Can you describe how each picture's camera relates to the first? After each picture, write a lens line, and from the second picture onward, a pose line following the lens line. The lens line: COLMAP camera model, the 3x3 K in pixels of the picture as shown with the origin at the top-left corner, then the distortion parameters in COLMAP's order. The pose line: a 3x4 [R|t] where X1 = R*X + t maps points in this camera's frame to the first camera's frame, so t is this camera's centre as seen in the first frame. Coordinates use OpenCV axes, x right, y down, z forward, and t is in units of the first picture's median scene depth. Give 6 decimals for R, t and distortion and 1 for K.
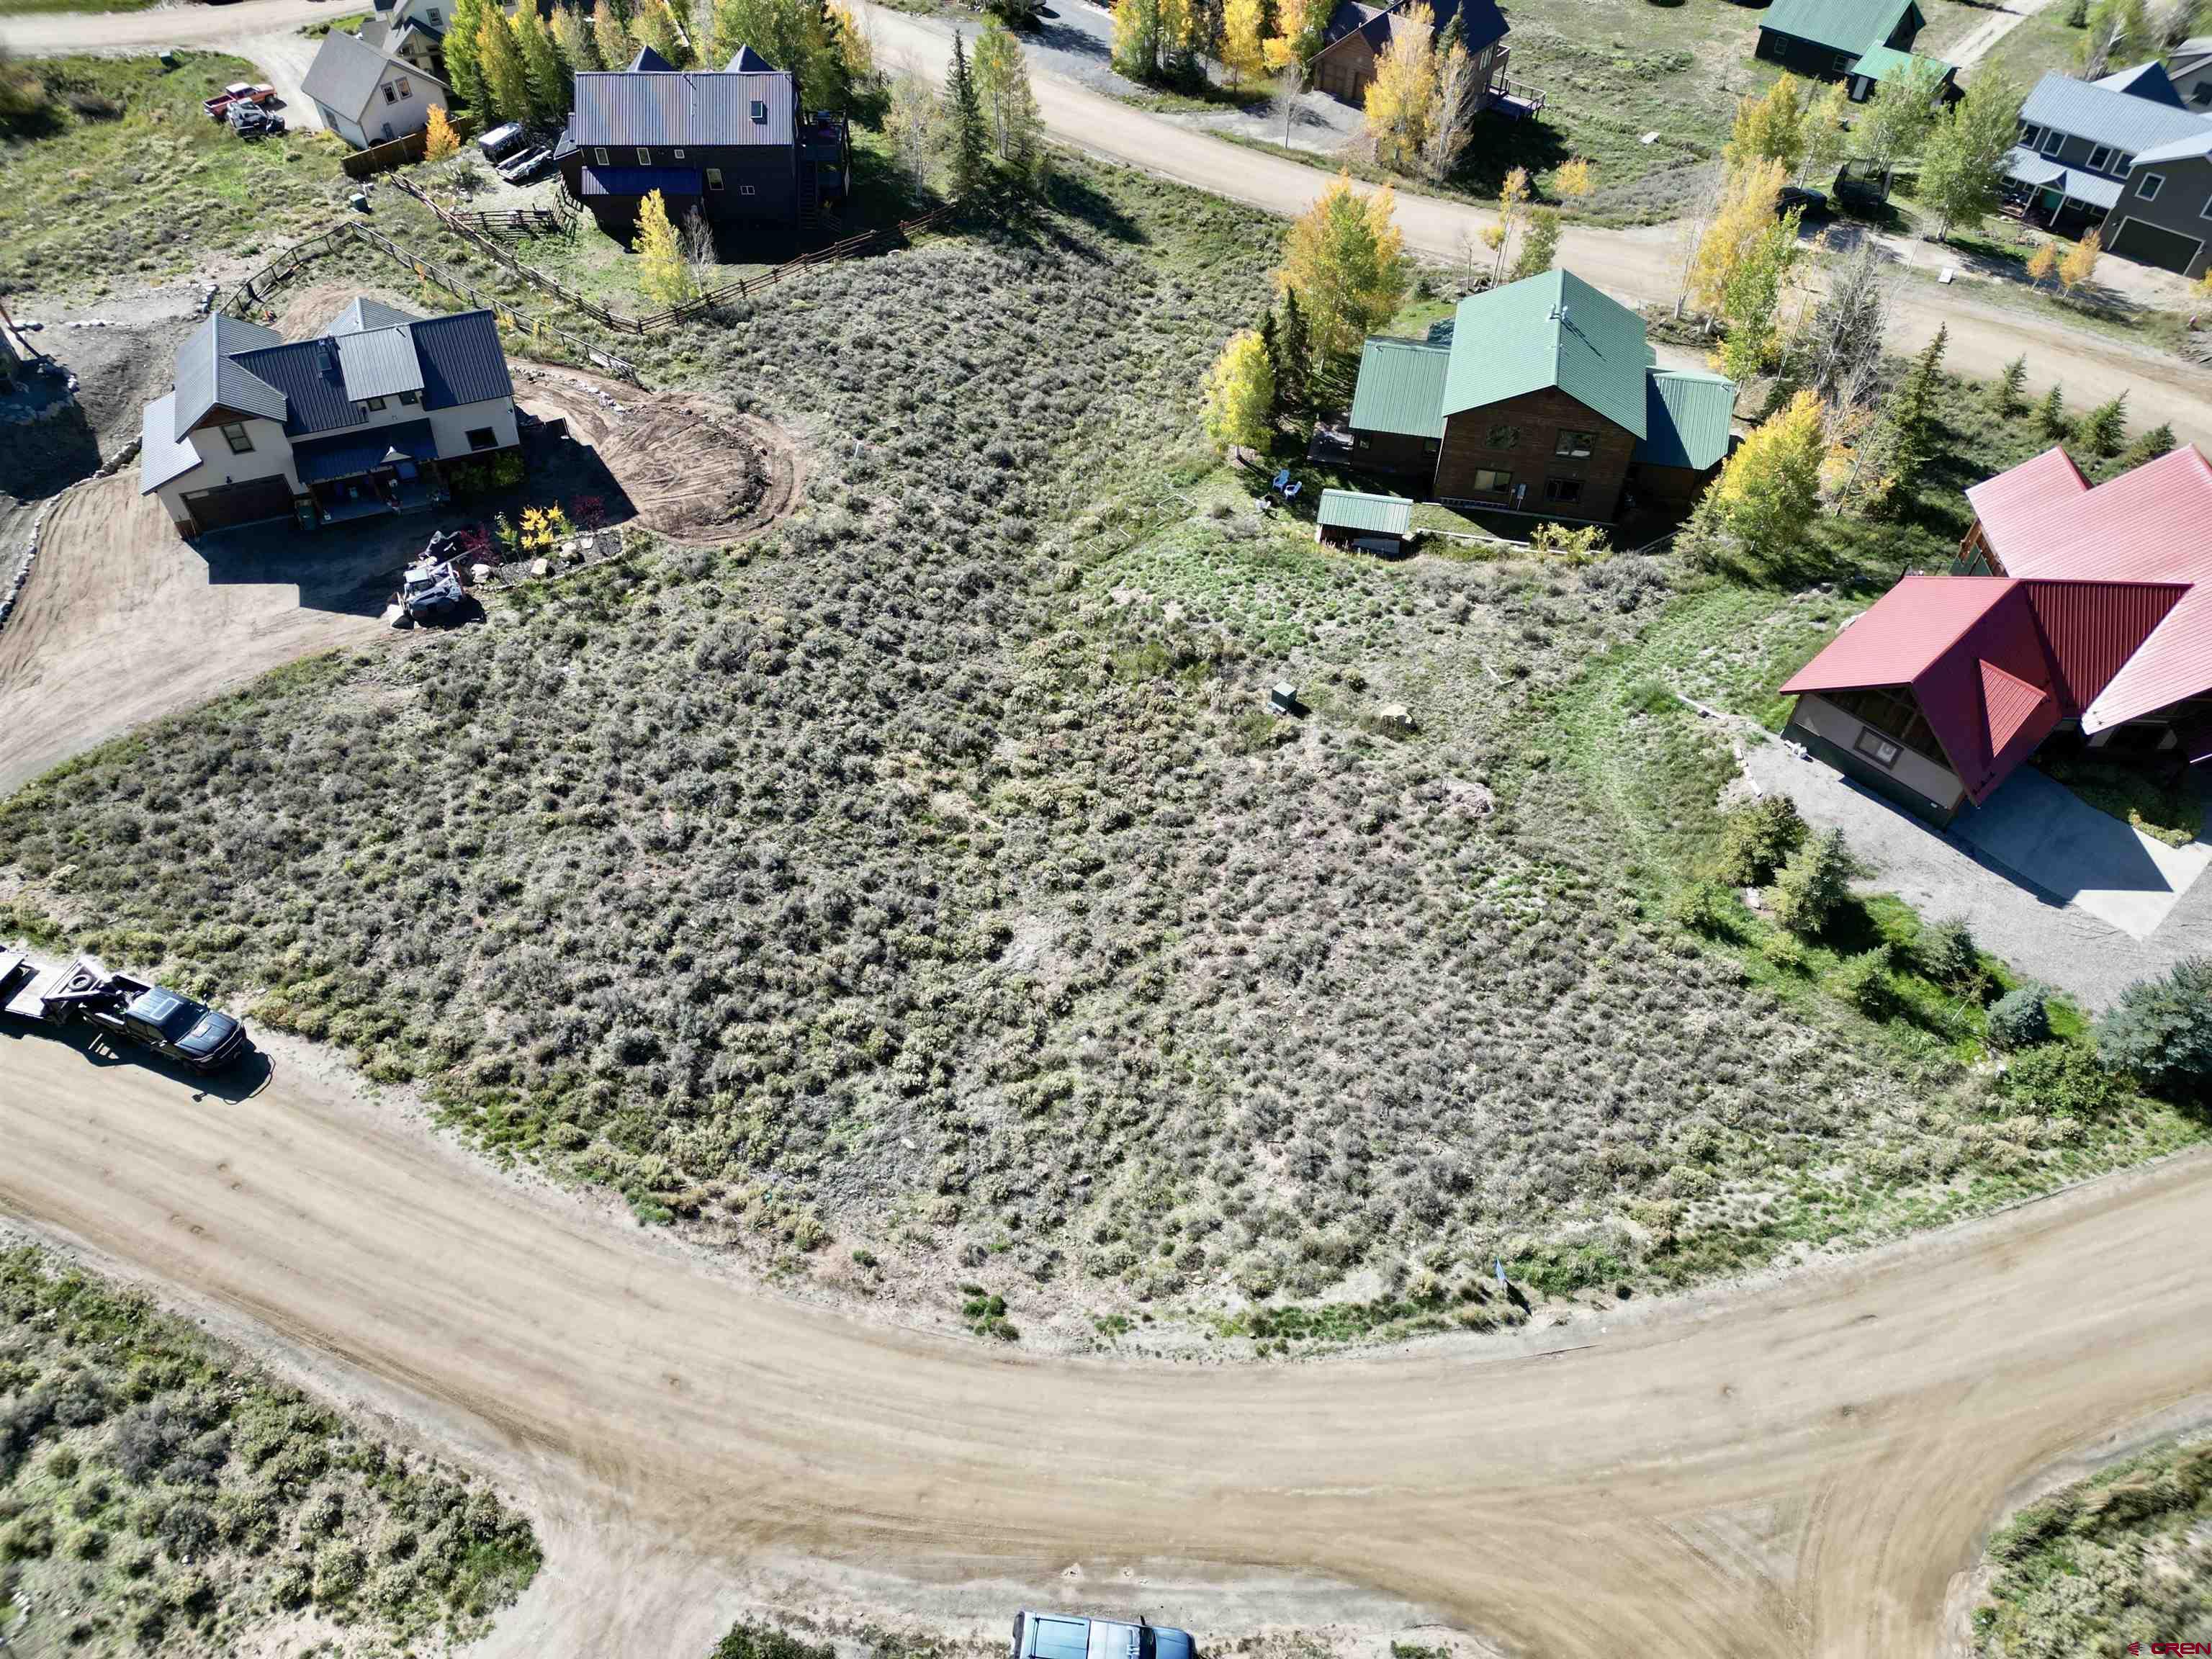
lens RADIAL K [[1542.2, 0, 1098.1], [0, 1542.2, 822.3], [0, 0, 1]] dist [0.081158, -0.080906]
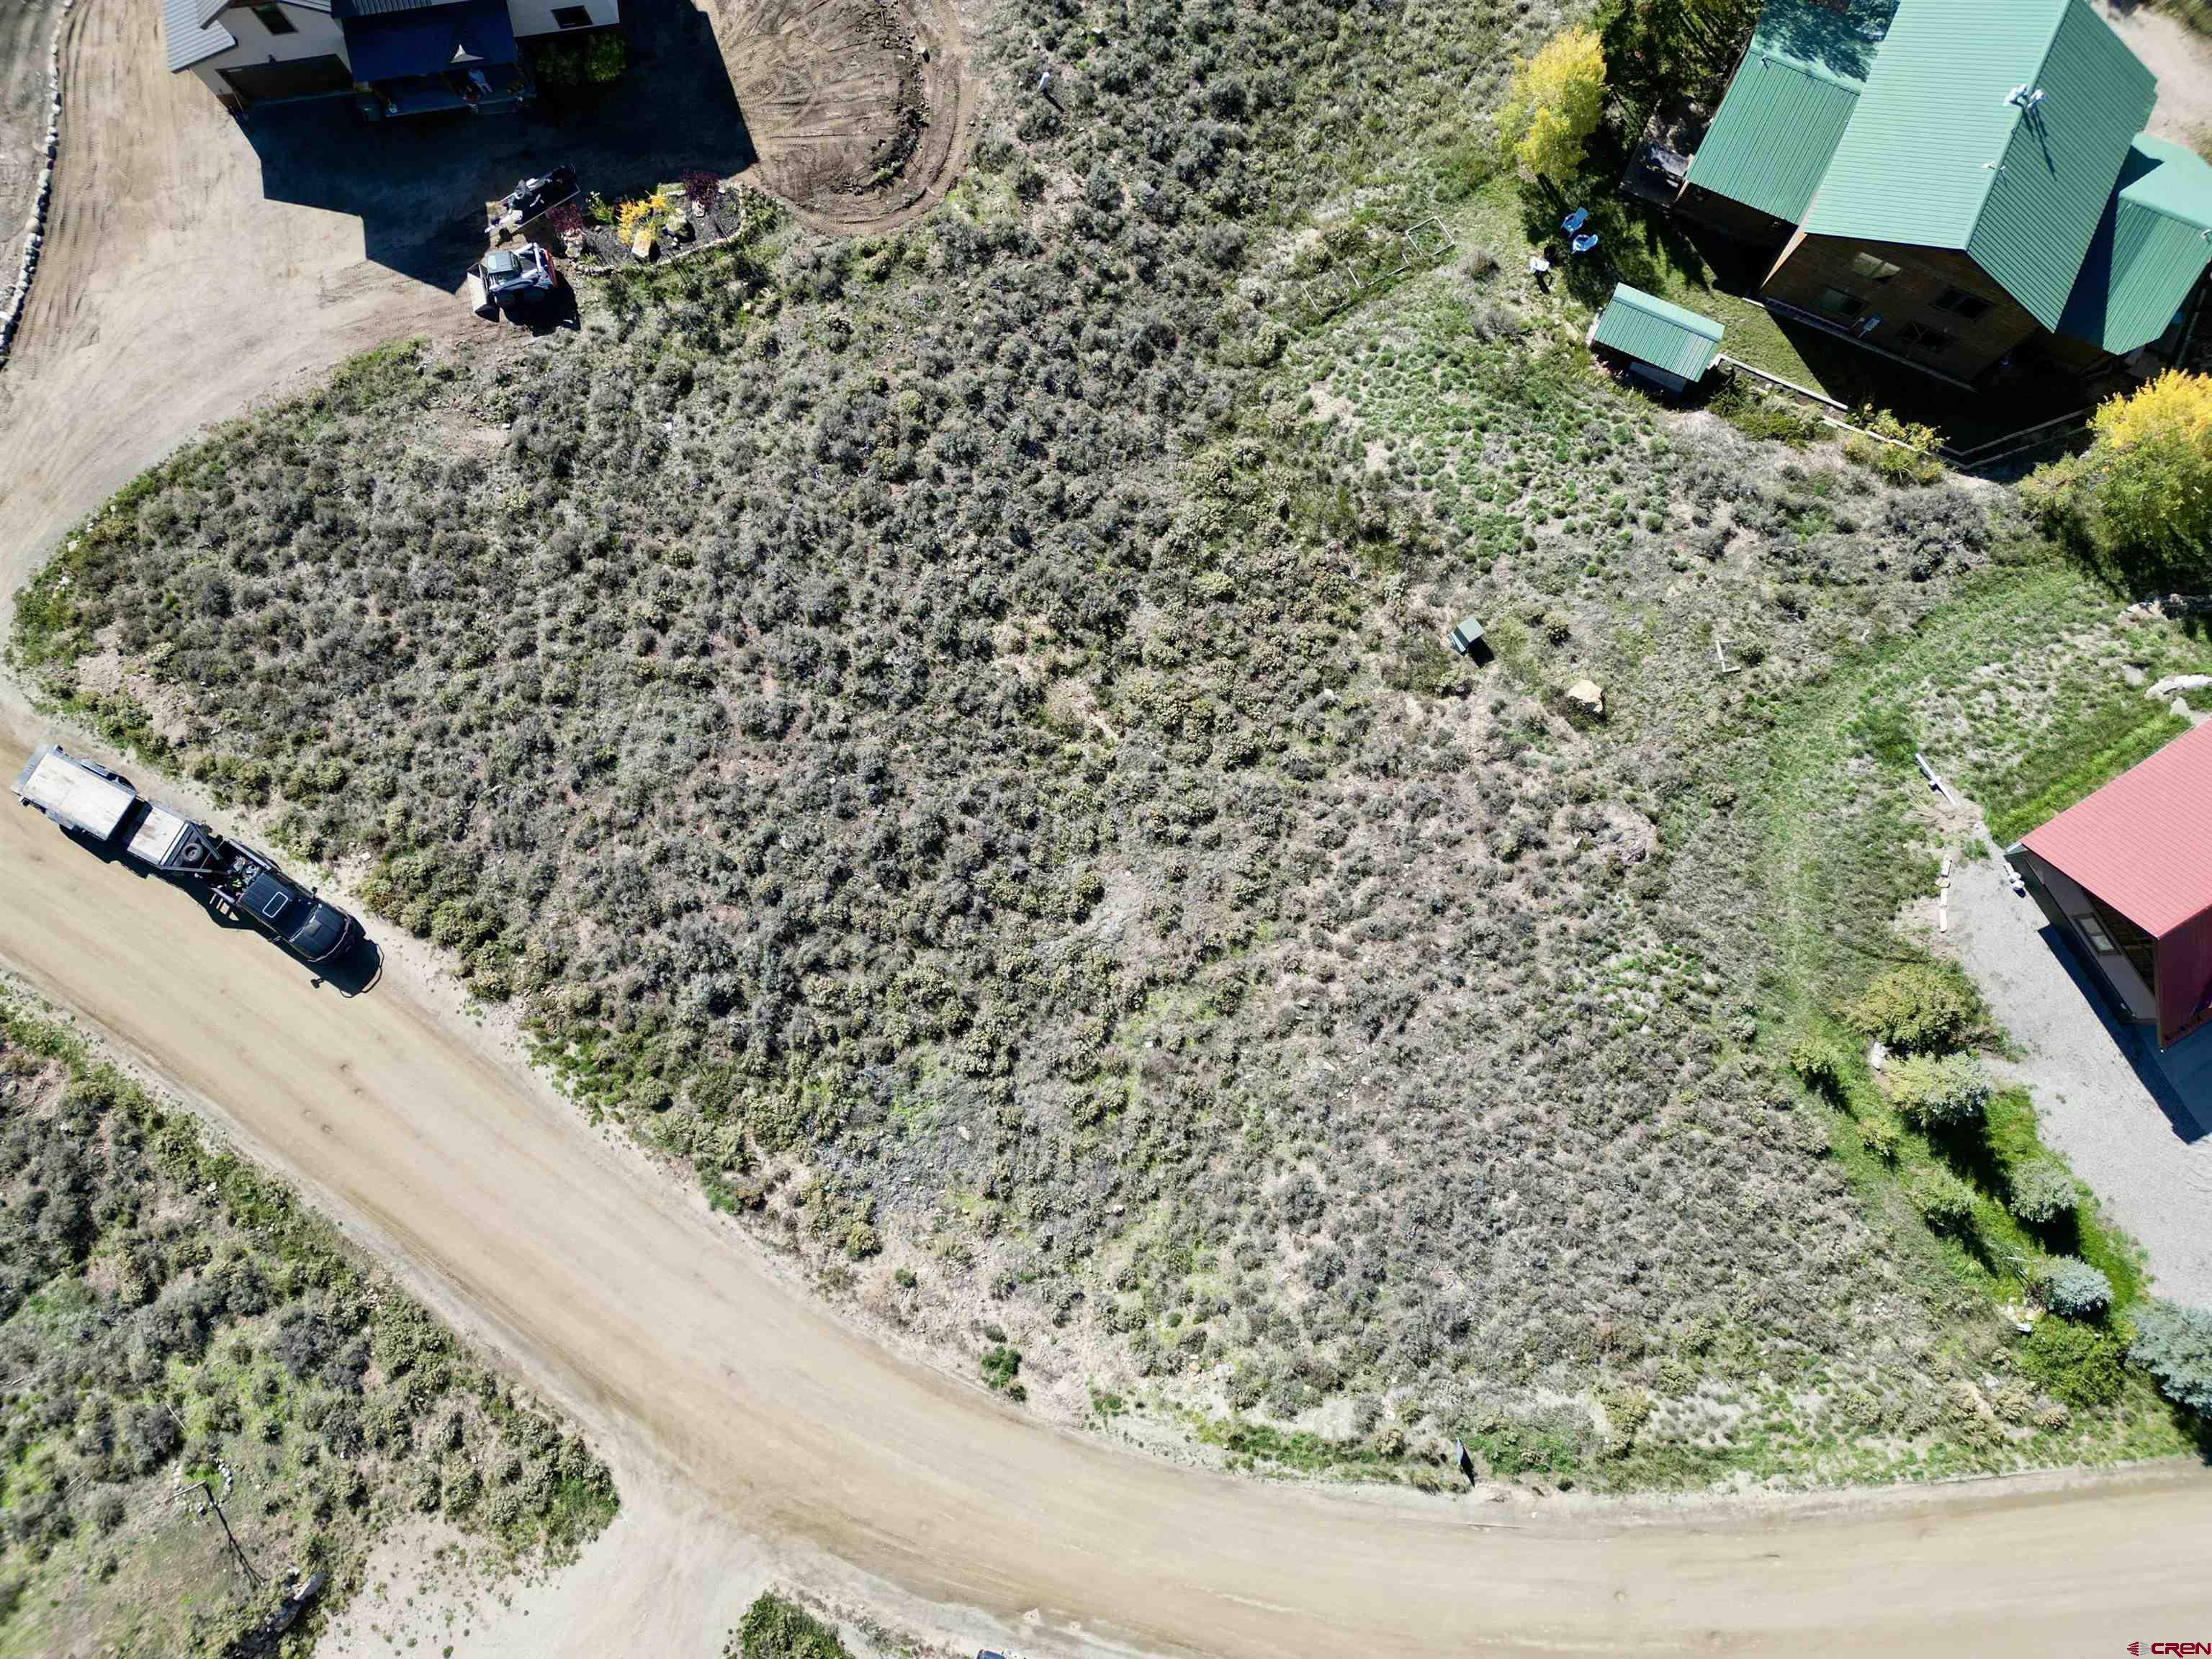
lens RADIAL K [[1542.2, 0, 1102.6], [0, 1542.2, 790.0], [0, 0, 1]] dist [0.081158, -0.080906]
pose [[0.978334, 0.203997, -0.035337, -0.034535], [-0.150937, 0.819605, 0.552689, -0.501925], [0.141709, -0.535381, 0.832638, 0.218884]]
